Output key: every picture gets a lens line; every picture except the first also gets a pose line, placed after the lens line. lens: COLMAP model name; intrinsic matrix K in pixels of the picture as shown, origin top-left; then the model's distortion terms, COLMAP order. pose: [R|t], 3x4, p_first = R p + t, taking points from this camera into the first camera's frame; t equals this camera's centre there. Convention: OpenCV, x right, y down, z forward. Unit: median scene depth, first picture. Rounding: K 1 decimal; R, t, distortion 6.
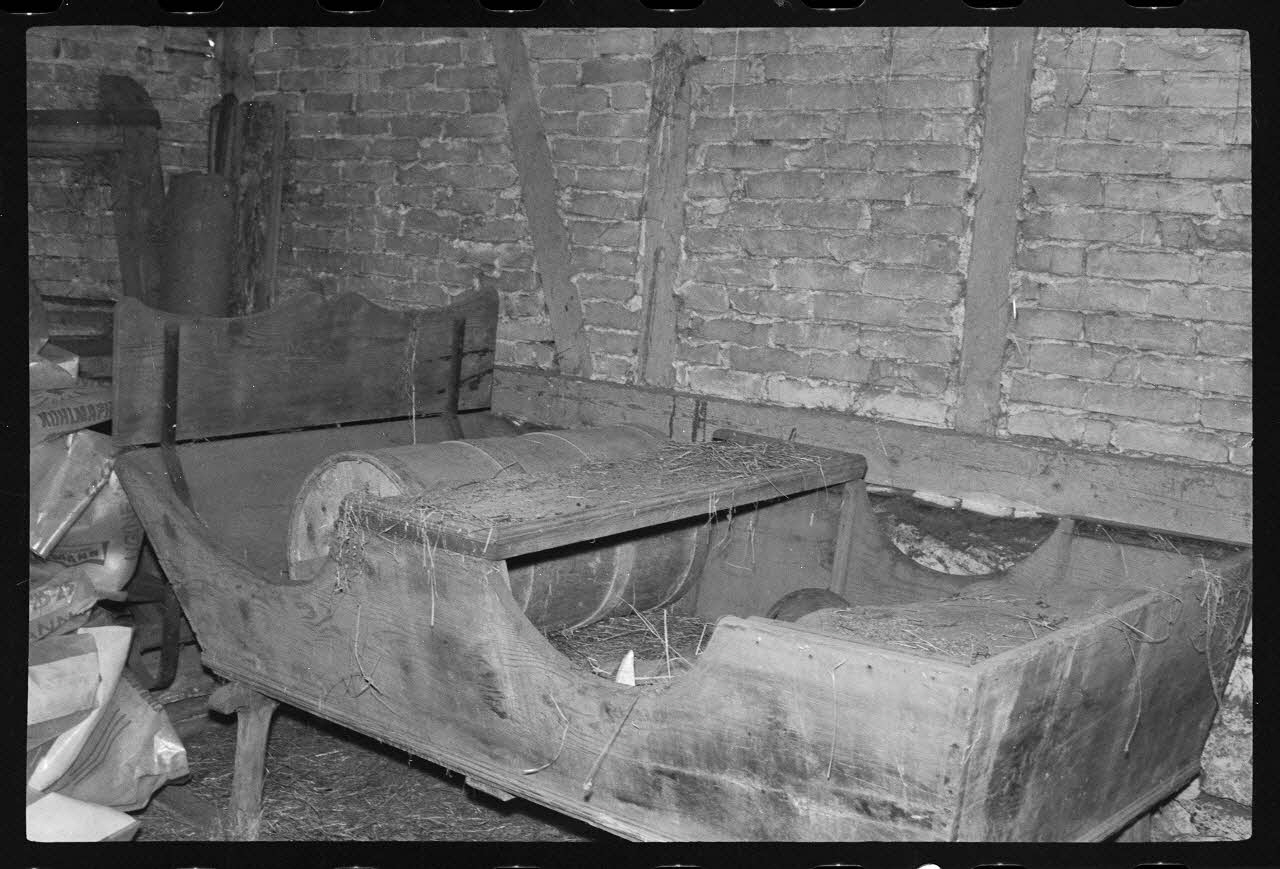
lens RADIAL K [[1530.6, 0, 640.0], [0, 1530.6, 434.5], [0, 0, 1]] dist [0.021930, -0.257192]
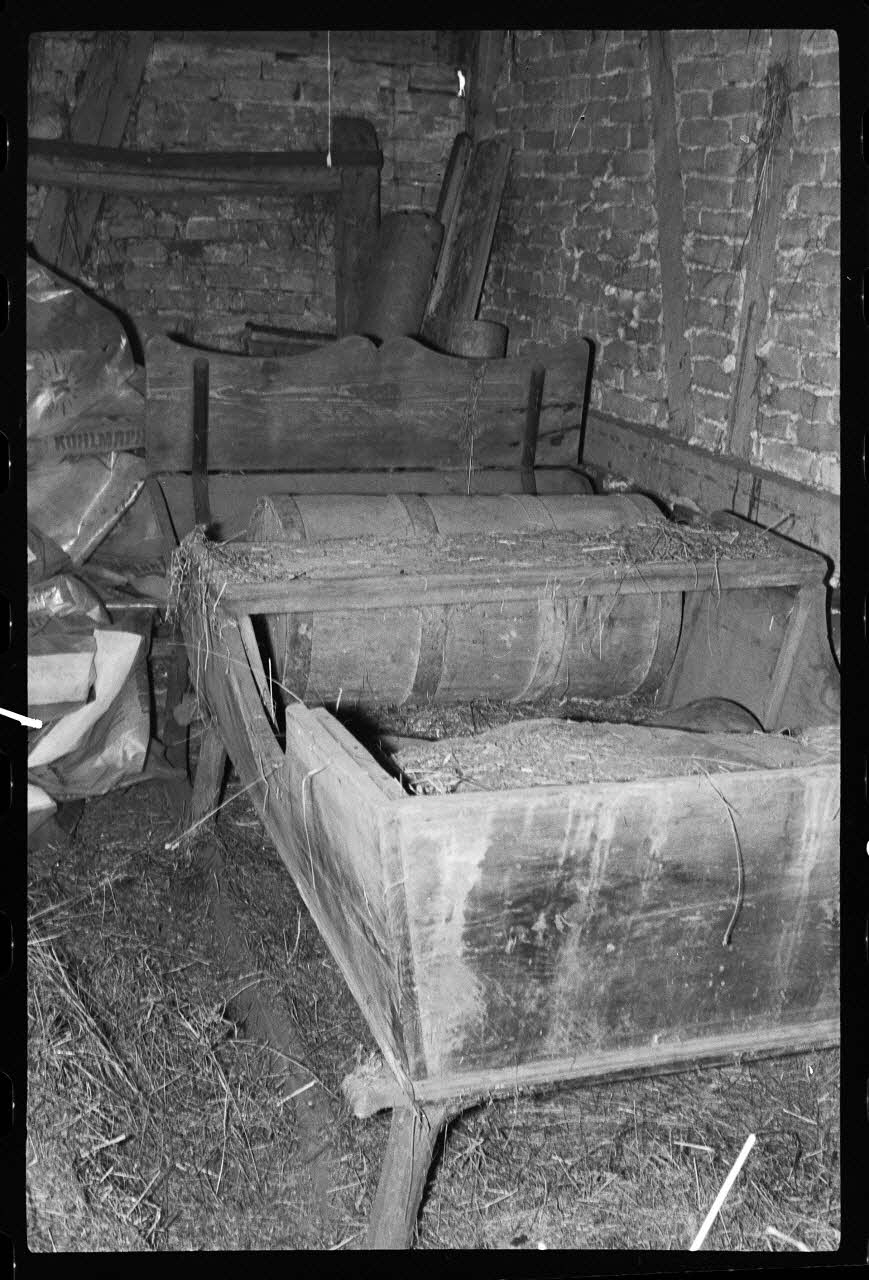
lens RADIAL K [[1530.6, 0, 434.5], [0, 1530.6, 640.0], [0, 0, 1]] dist [0.021930, -0.257192]
pose [[0.852050, 0.143384, -0.503440, 0.326276], [-0.087780, 0.987272, 0.132620, -0.028968], [0.516048, -0.068807, 0.853791, 0.125870]]
